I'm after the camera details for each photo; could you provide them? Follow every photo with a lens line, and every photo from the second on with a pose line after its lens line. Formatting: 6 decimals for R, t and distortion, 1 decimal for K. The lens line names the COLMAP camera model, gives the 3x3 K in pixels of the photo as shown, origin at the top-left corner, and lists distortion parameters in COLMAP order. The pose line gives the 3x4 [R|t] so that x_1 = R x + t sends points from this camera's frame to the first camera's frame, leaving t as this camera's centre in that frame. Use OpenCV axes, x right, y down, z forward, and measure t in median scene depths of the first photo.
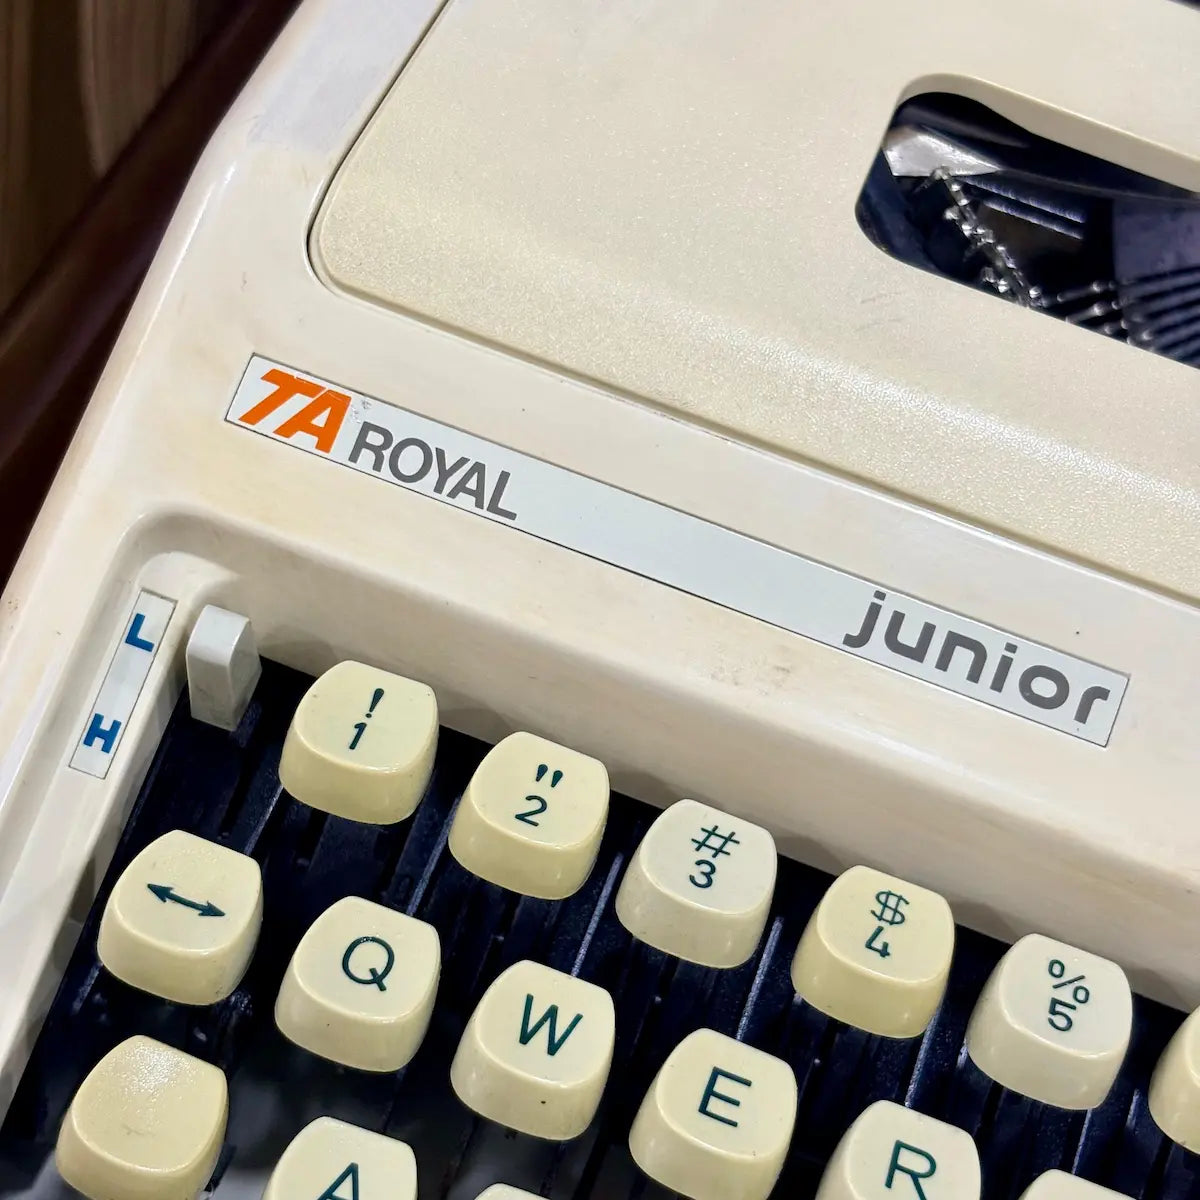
lens RADIAL K [[2502.2, 0, 598.9], [0, 2502.2, 598.2], [0, 0, 1]] dist [0.190305, 0.000000]
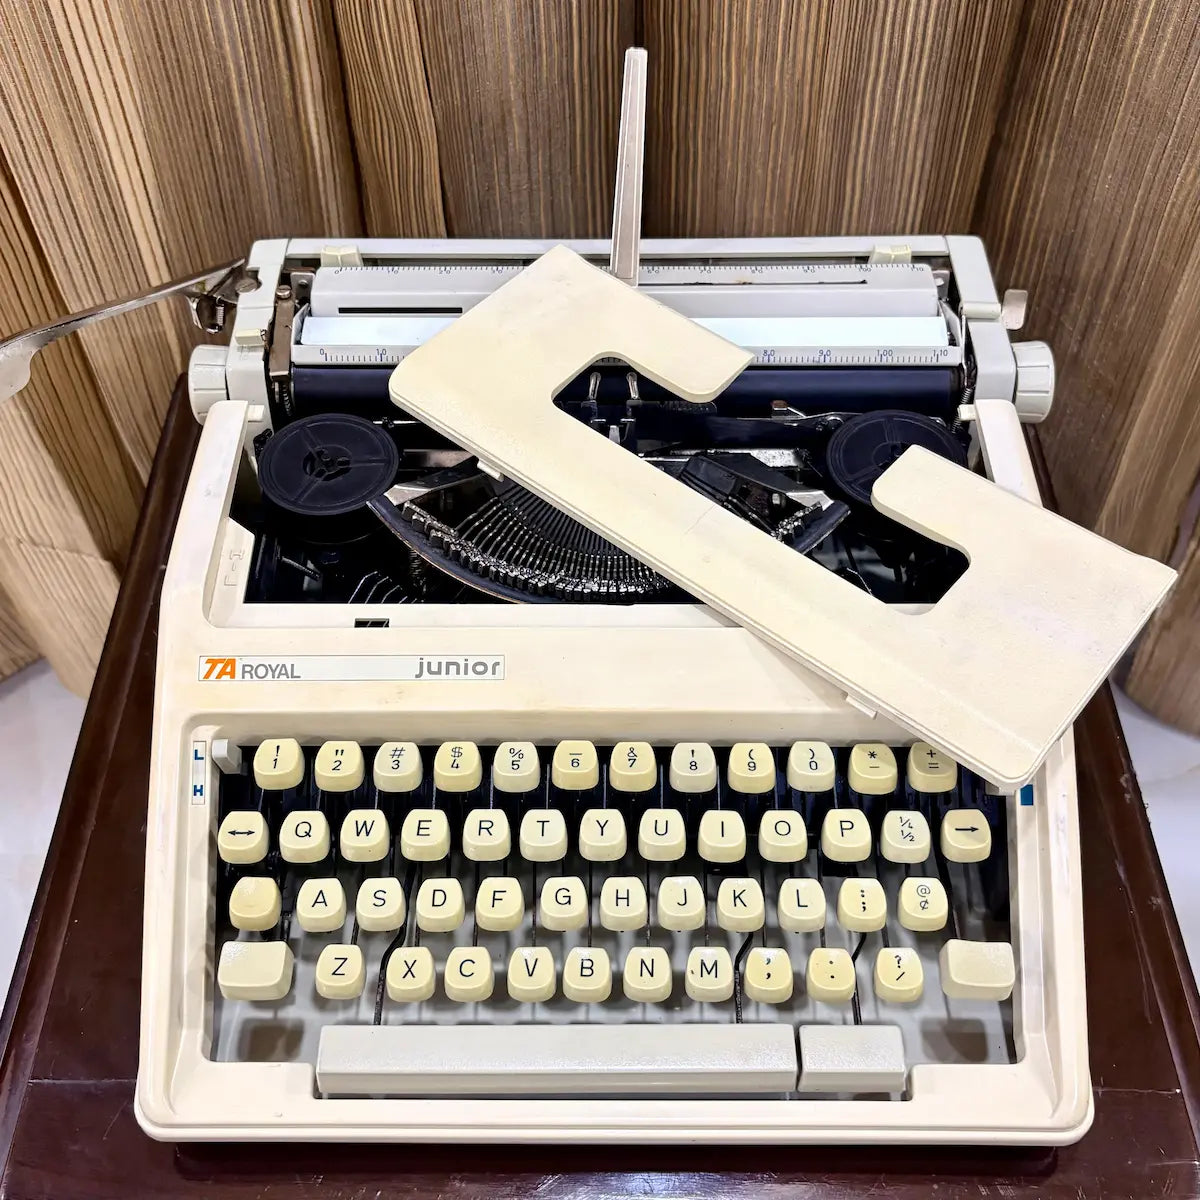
lens RADIAL K [[1333.0, 0, 611.1], [0, 1333.0, 606.1], [0, 0, 1]] dist [0.039836, 0.000000]
pose [[0.933160, -0.354330, 0.060516, 0.254224], [0.350139, 0.934079, 0.069995, -0.094948], [-0.081328, -0.044128, 0.995710, -0.655660]]
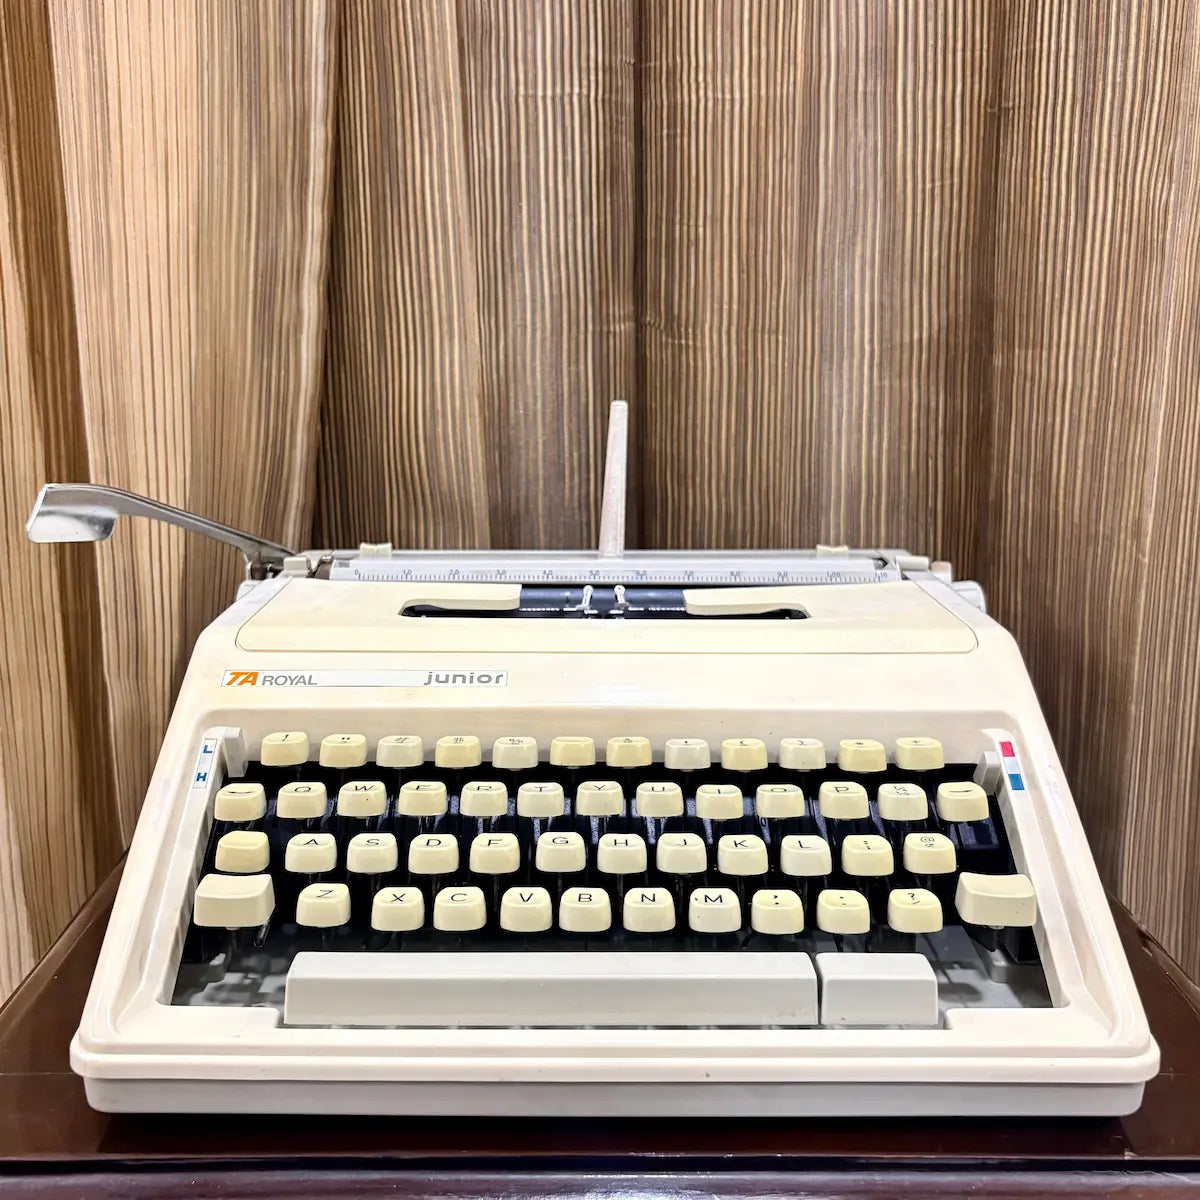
lens RADIAL K [[1333.0, 0, 594.7], [0, 1333.0, 597.3], [0, 0, 1]] dist [0.039836, 0.000000]
pose [[0.931712, -0.234126, 0.277663, -0.153942], [0.352289, 0.768522, -0.534104, 0.947650], [-0.088342, 0.595449, 0.798521, -0.497813]]
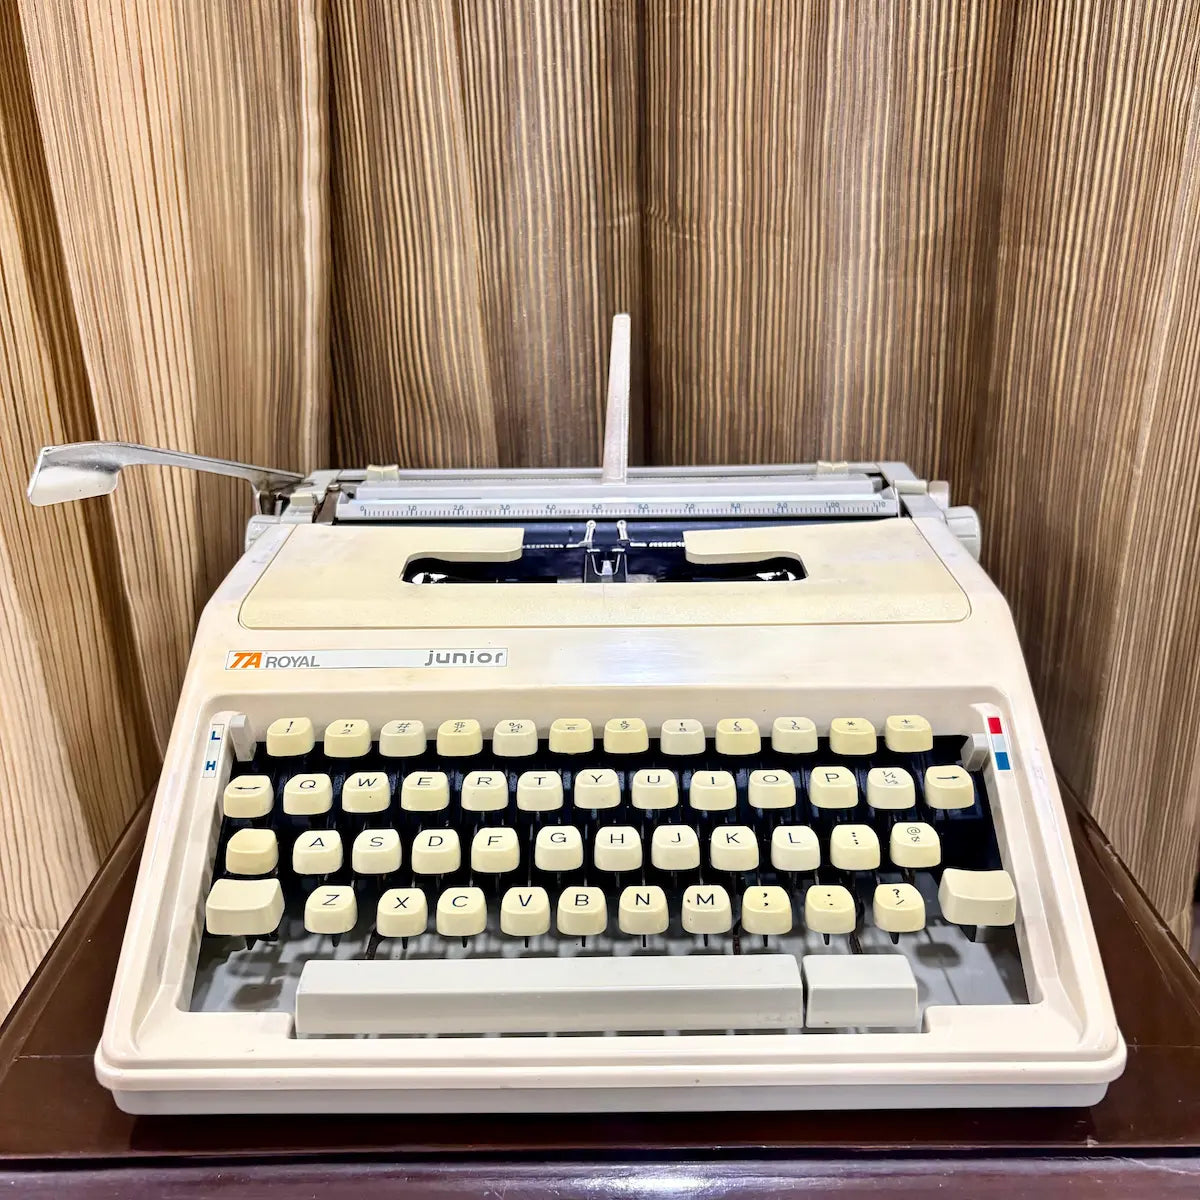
lens RADIAL K [[1224.8, 0, 615.4], [0, 1224.8, 609.2], [0, 0, 1]] dist [0.028682, 0.000000]
pose [[0.929042, -0.291586, 0.227726, -0.017569], [0.361053, 0.848900, -0.386018, 0.681100], [-0.080759, 0.440848, 0.893941, -0.528884]]
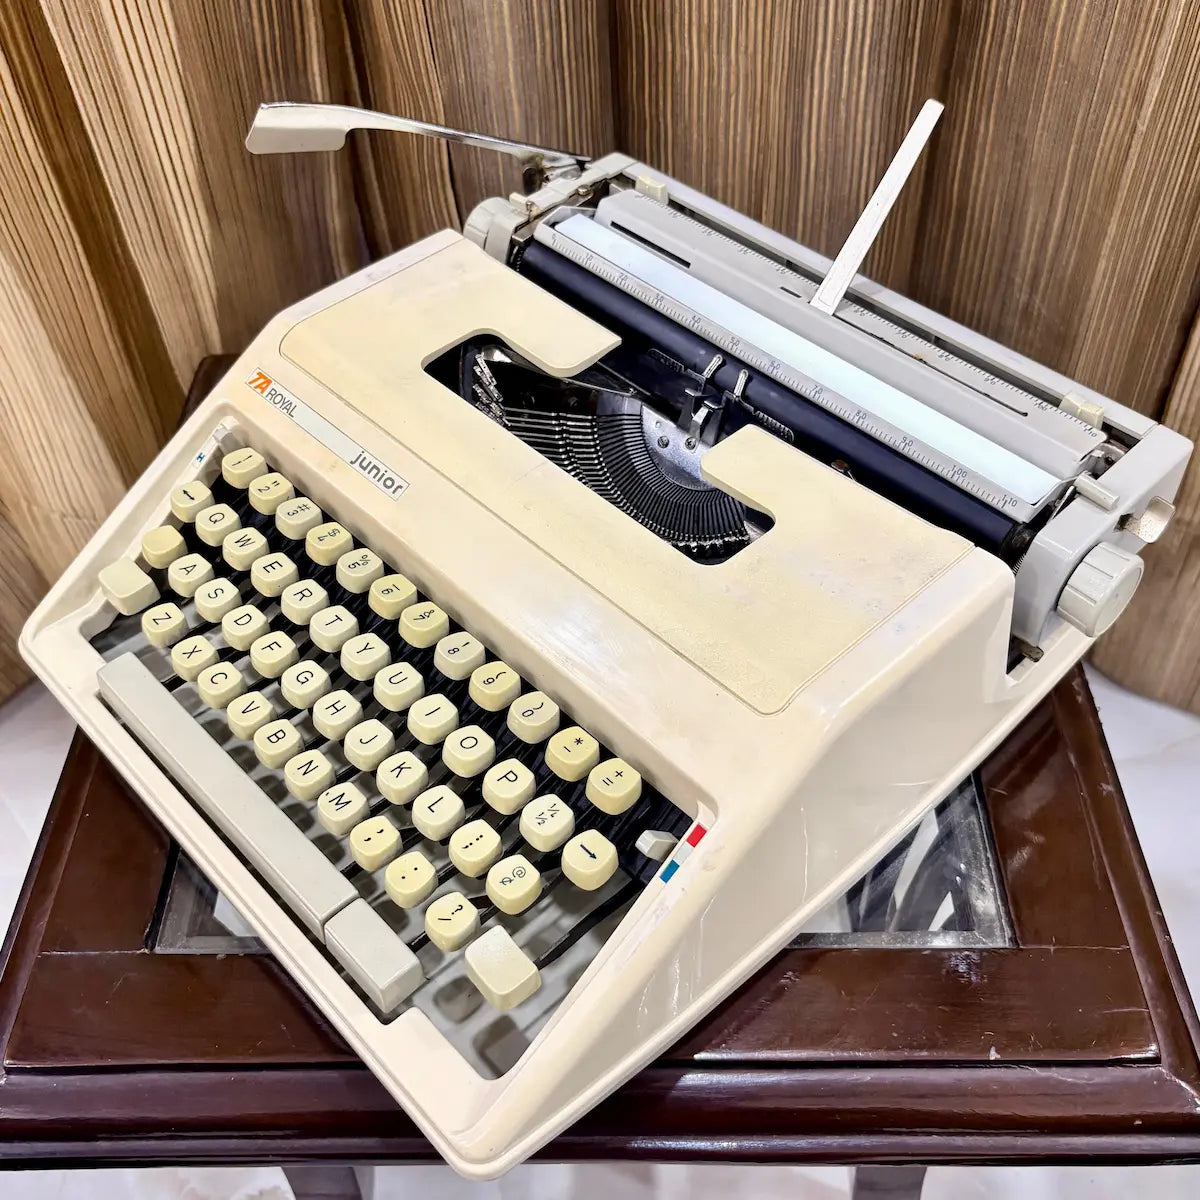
lens RADIAL K [[1333.0, 0, 627.9], [0, 1333.0, 589.6], [0, 0, 1]] dist [0.039836, 0.000000]
pose [[0.872193, 0.200825, -0.446037, 1.331756], [-0.240480, 0.970077, -0.033471, 0.162198], [0.425968, 0.136457, 0.894388, -0.518170]]
